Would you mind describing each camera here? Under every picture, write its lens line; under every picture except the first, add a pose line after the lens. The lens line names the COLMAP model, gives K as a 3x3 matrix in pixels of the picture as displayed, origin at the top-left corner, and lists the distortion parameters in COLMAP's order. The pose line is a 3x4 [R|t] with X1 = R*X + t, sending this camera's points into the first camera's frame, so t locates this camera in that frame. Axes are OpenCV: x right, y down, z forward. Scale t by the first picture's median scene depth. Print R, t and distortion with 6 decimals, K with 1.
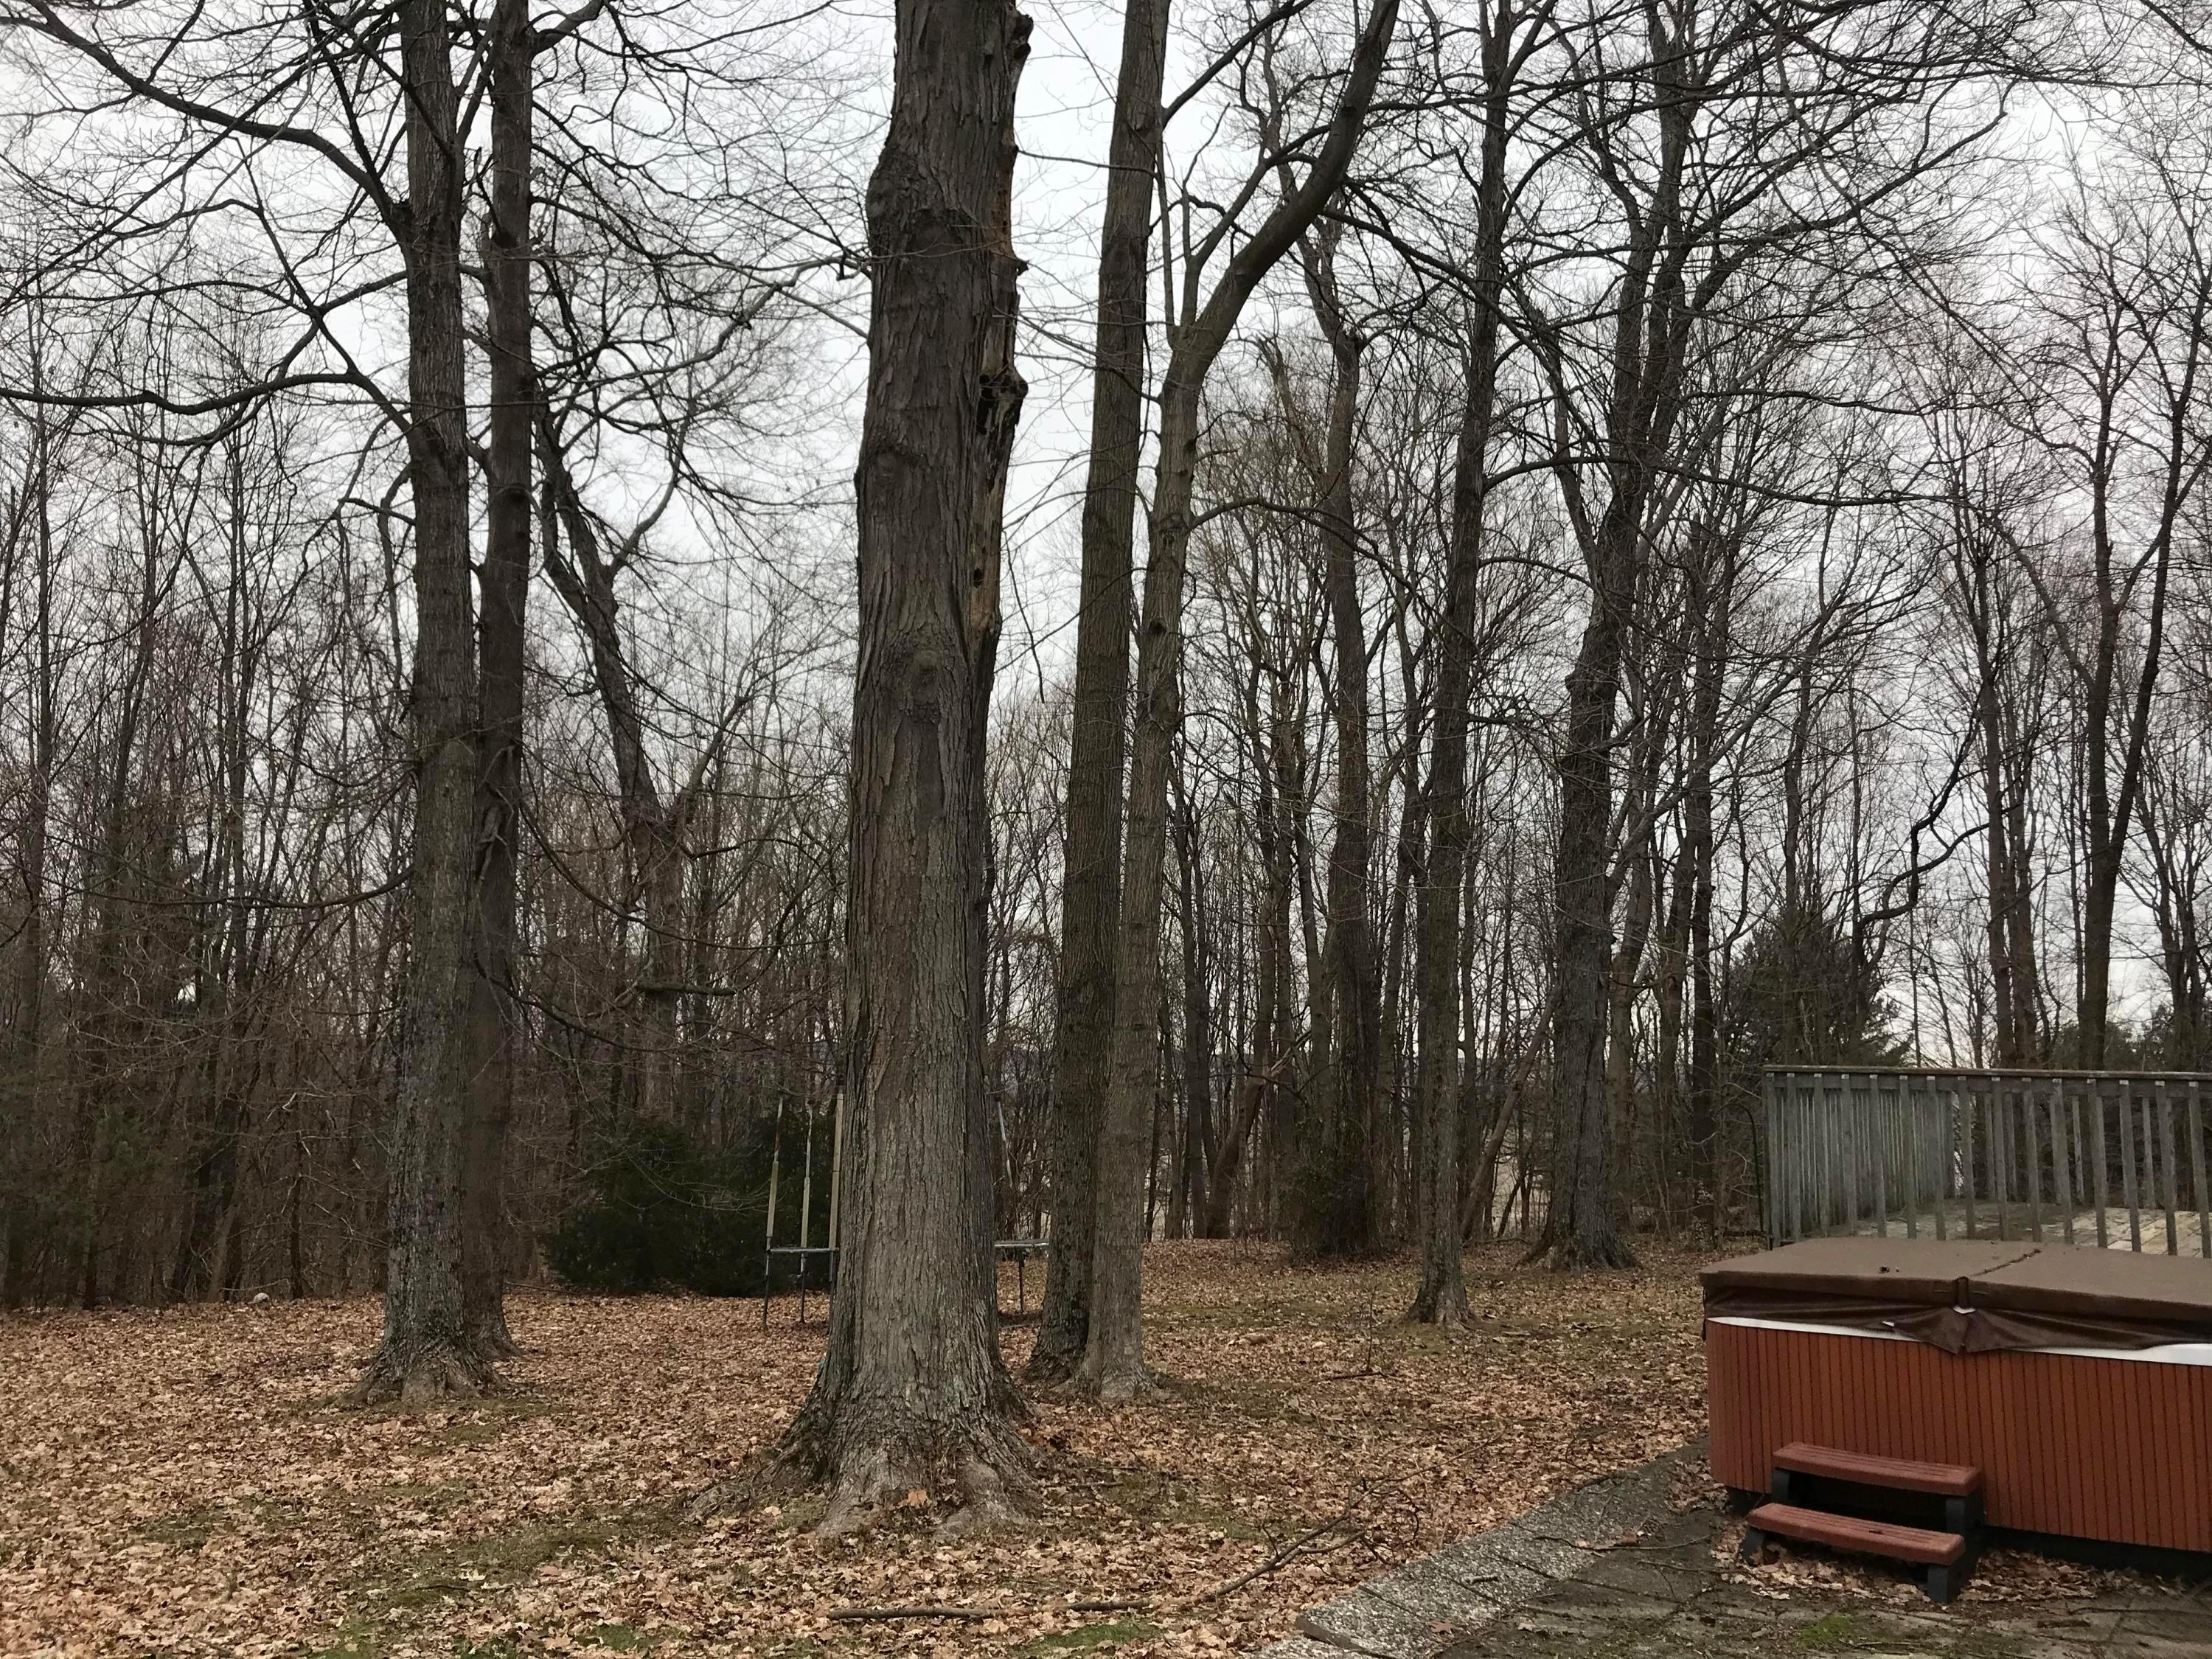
lens RADIAL K [[1792.1, 0, 1109.2], [0, 1792.1, 805.9], [0, 0, 1]] dist [0.067467, -0.085941]
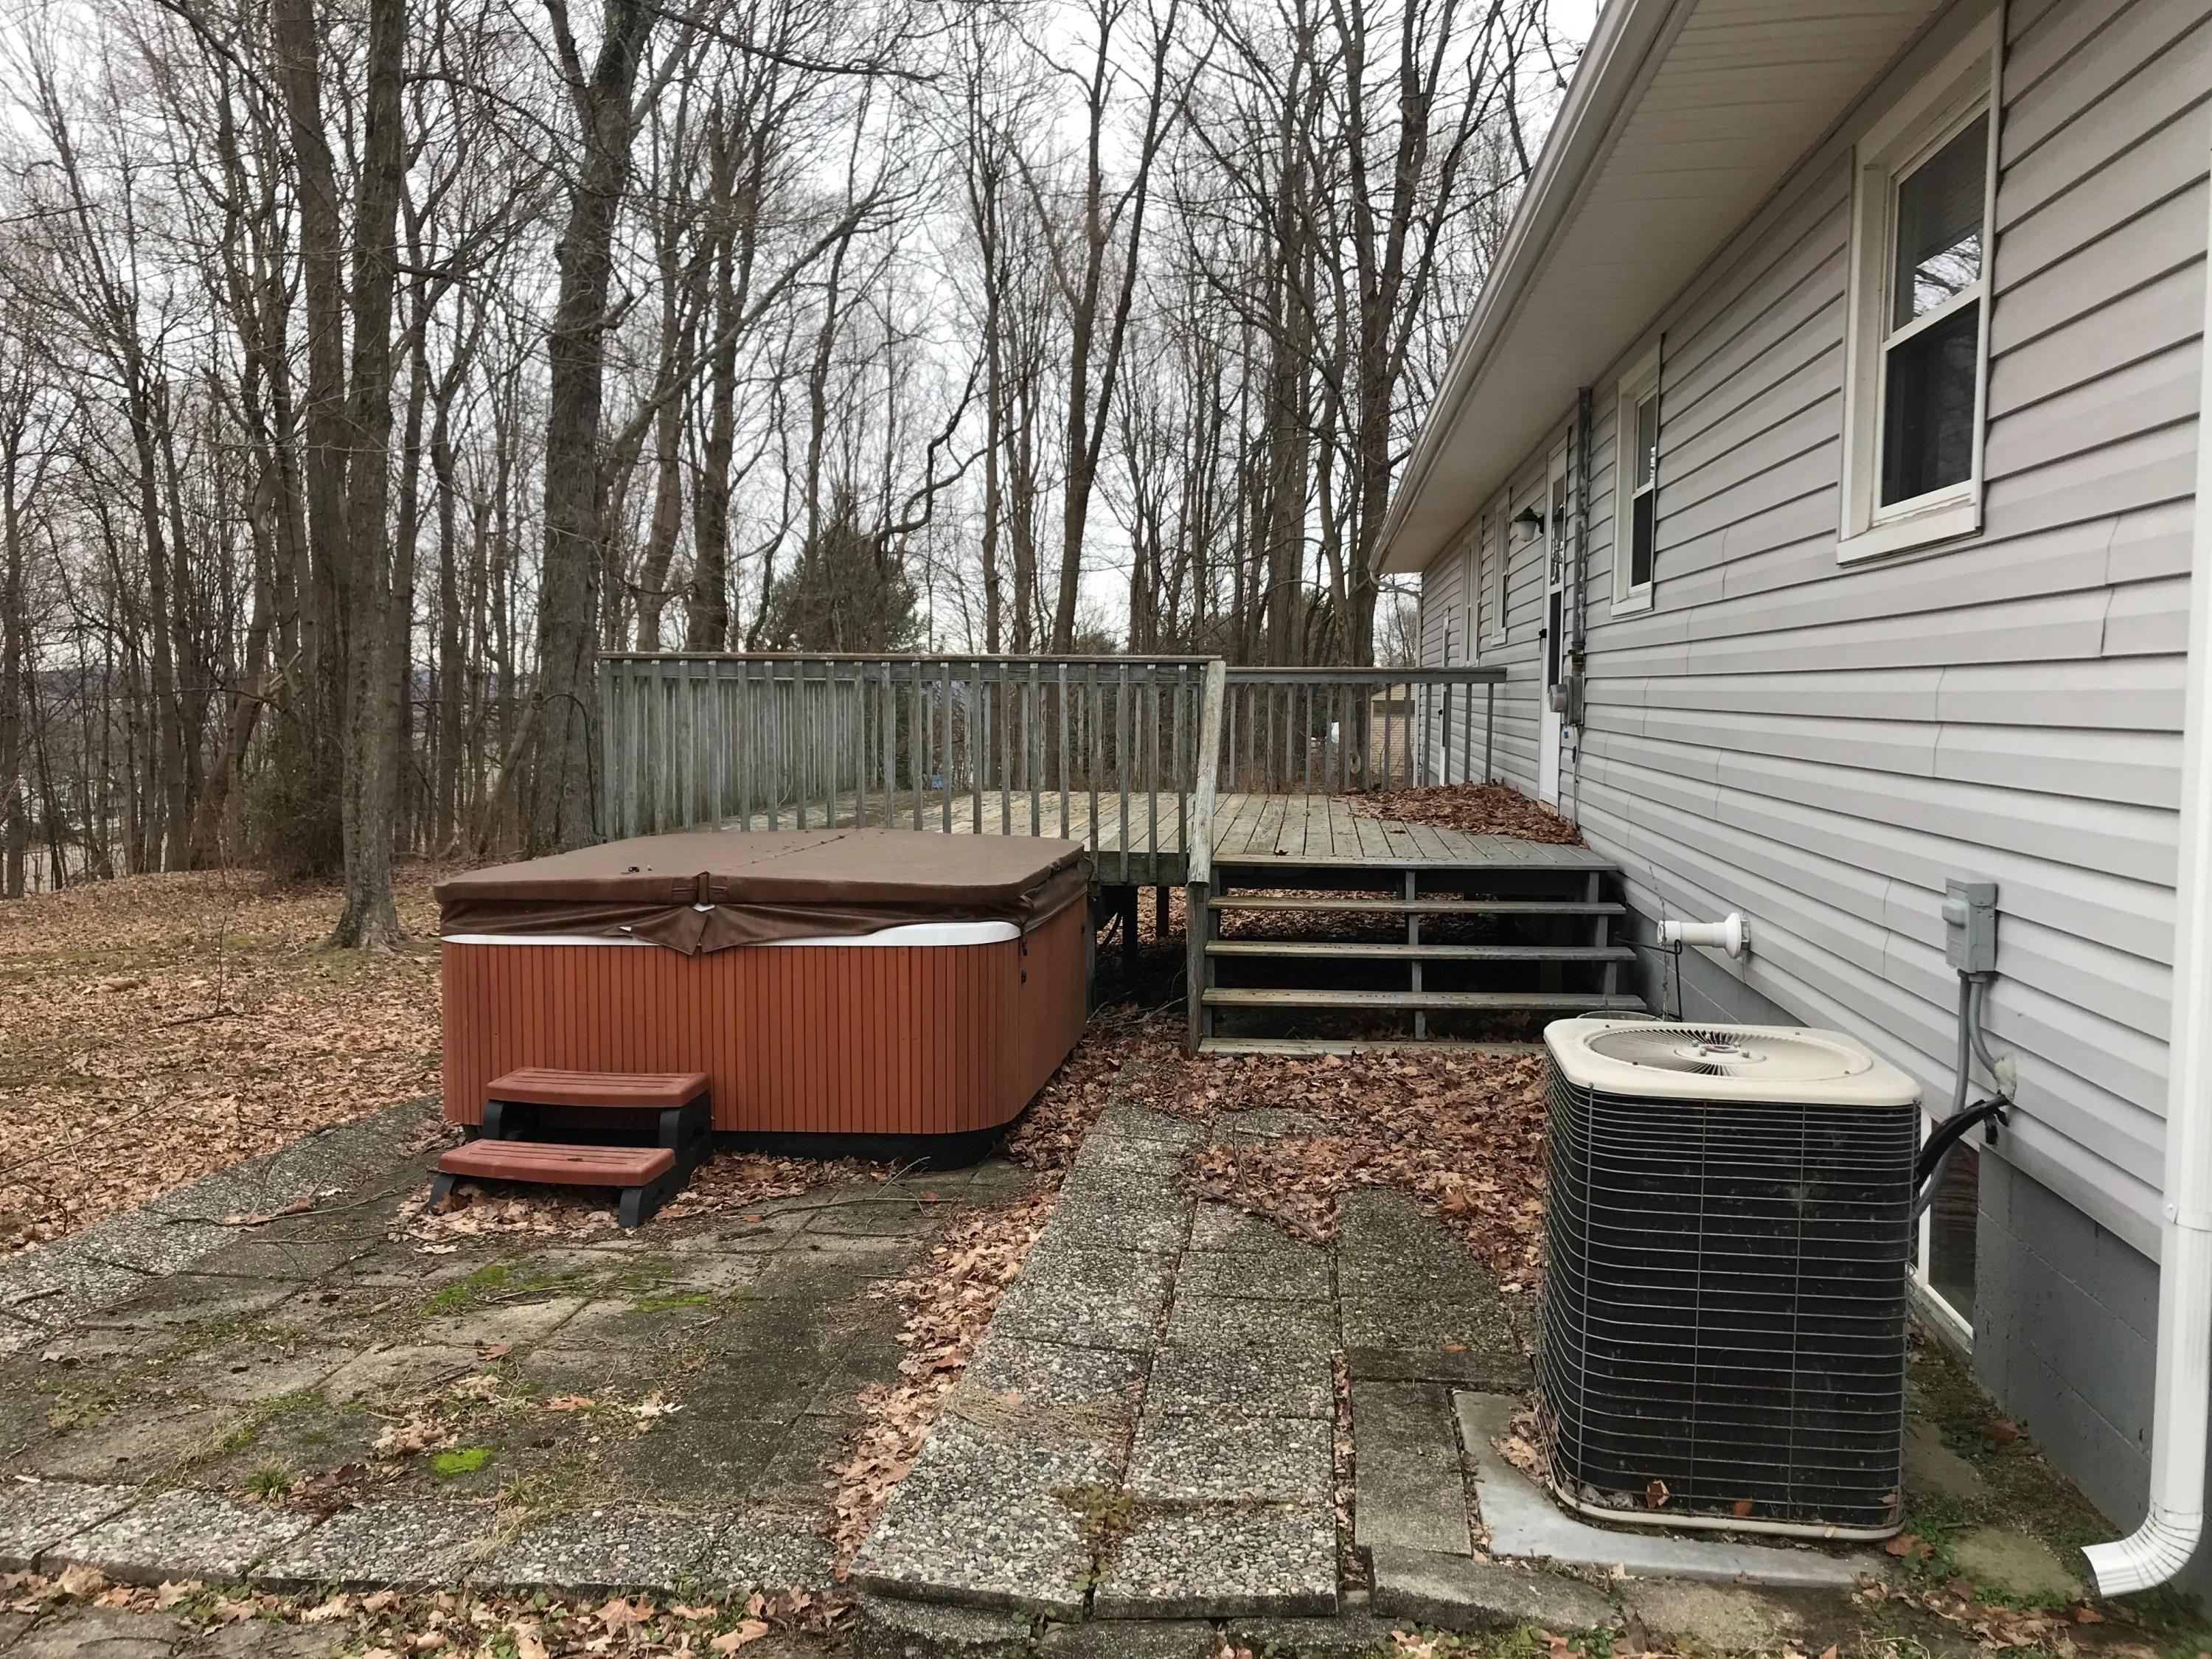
lens RADIAL K [[1803.0, 0, 1097.6], [0, 1803.0, 831.1], [0, 0, 1]] dist [0.121912, -0.345495]
pose [[0.877369, -0.052148, 0.476973, 0.179550], [-0.056778, 0.975808, 0.211128, 0.032427], [-0.476444, -0.212319, 0.853183, 0.120519]]
